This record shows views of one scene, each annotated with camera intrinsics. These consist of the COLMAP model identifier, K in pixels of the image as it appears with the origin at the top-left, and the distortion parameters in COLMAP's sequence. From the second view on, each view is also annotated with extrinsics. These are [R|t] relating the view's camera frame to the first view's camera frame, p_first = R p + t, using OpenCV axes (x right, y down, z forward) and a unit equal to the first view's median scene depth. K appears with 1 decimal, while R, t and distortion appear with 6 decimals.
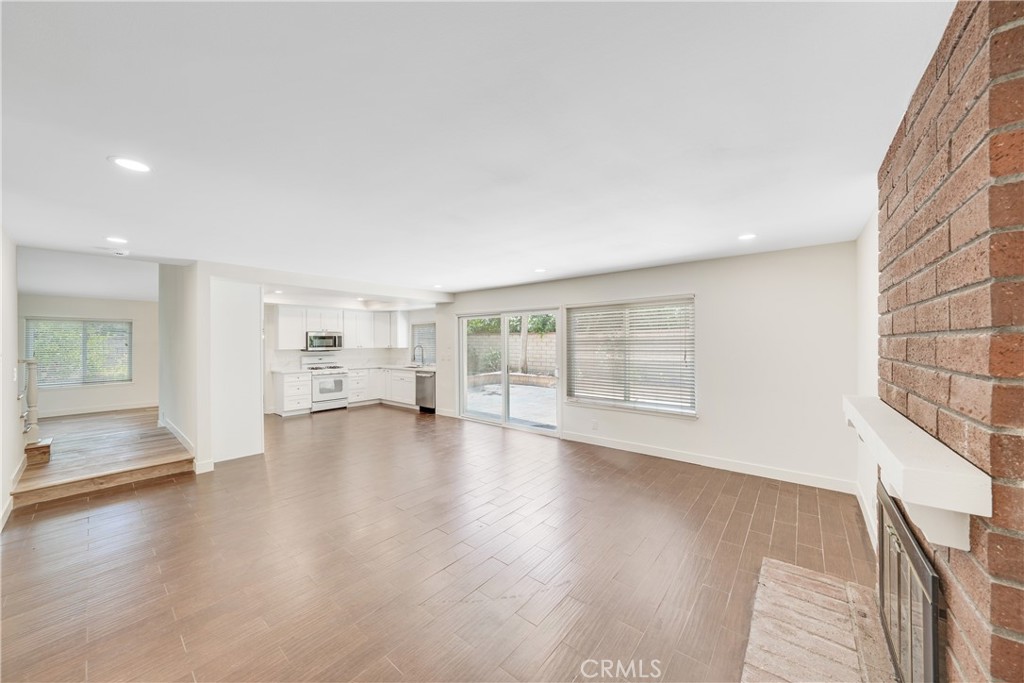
lens RADIAL K [[361.7, 0, 512.0], [0, 361.7, 341.5], [0, 0, 1]] dist [-0.001976, -0.000055]
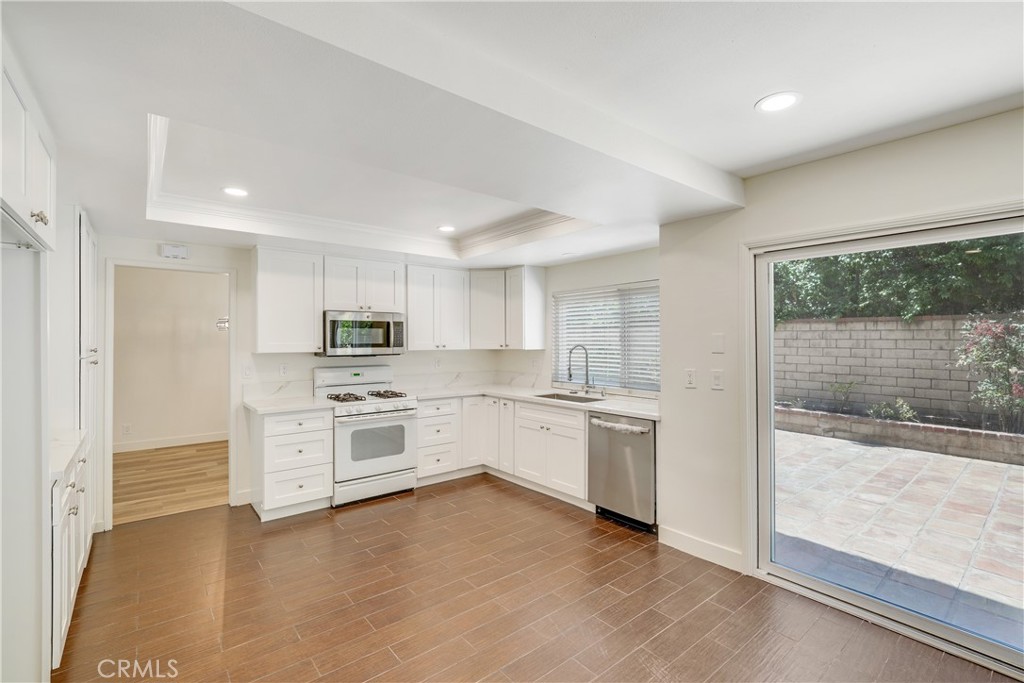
lens RADIAL K [[458.5, 0, 527.7], [0, 458.5, 341.3], [0, 0, 1]] dist [-0.000410, 0.000029]
pose [[0.986598, 0.003062, -0.163139, -0.244129], [-0.002713, 0.999994, 0.002361, 0.006831], [0.163145, -0.001887, 0.986600, 0.504790]]
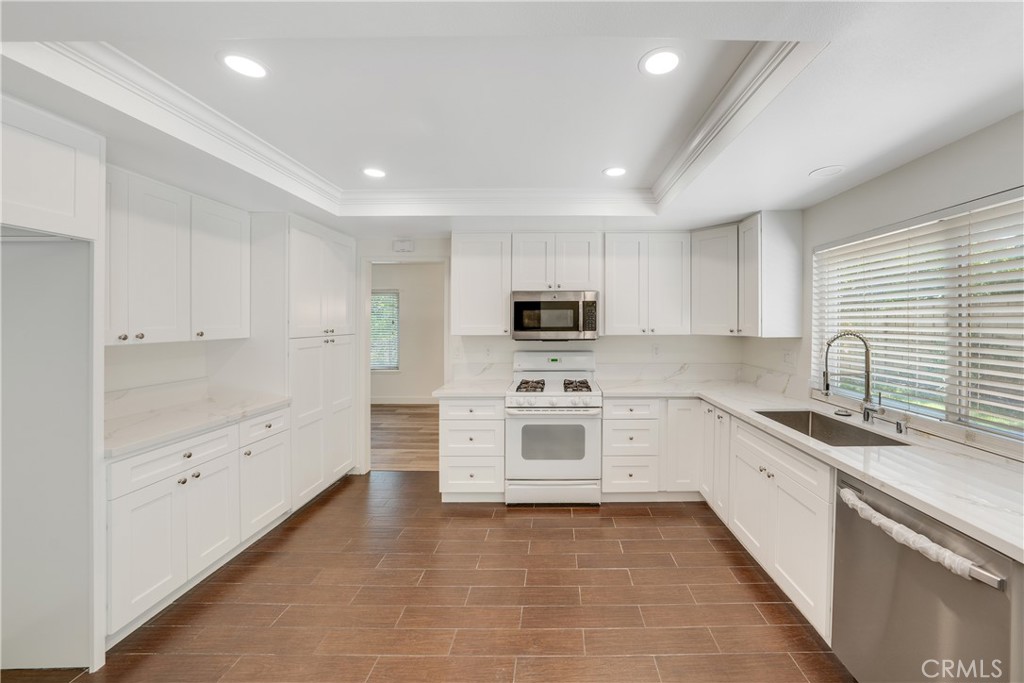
lens RADIAL K [[386.3, 0, 563.9], [0, 386.3, 323.4], [0, 0, 1]] dist [-0.029383, 0.000037]
pose [[0.660187, 0.005148, -0.751083, -0.207881], [-0.001951, 0.999985, 0.005140, 0.005756], [0.751098, -0.001928, 0.660188, 0.751156]]
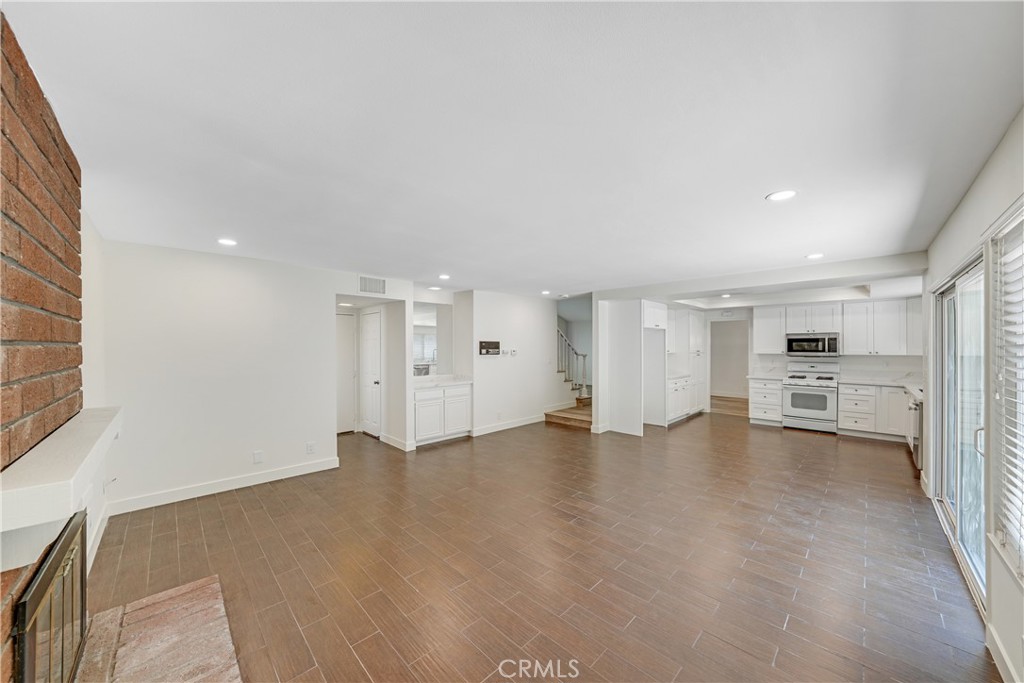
lens RADIAL K [[361.7, 0, 512.0], [0, 361.7, 341.5], [0, 0, 1]] dist [-0.001976, -0.000055]
pose [[-0.087875, -0.007780, -0.996101, 0.351887], [0.000423, 0.999969, -0.007848, -0.001980], [0.996131, -0.001111, -0.087869, 0.412400]]
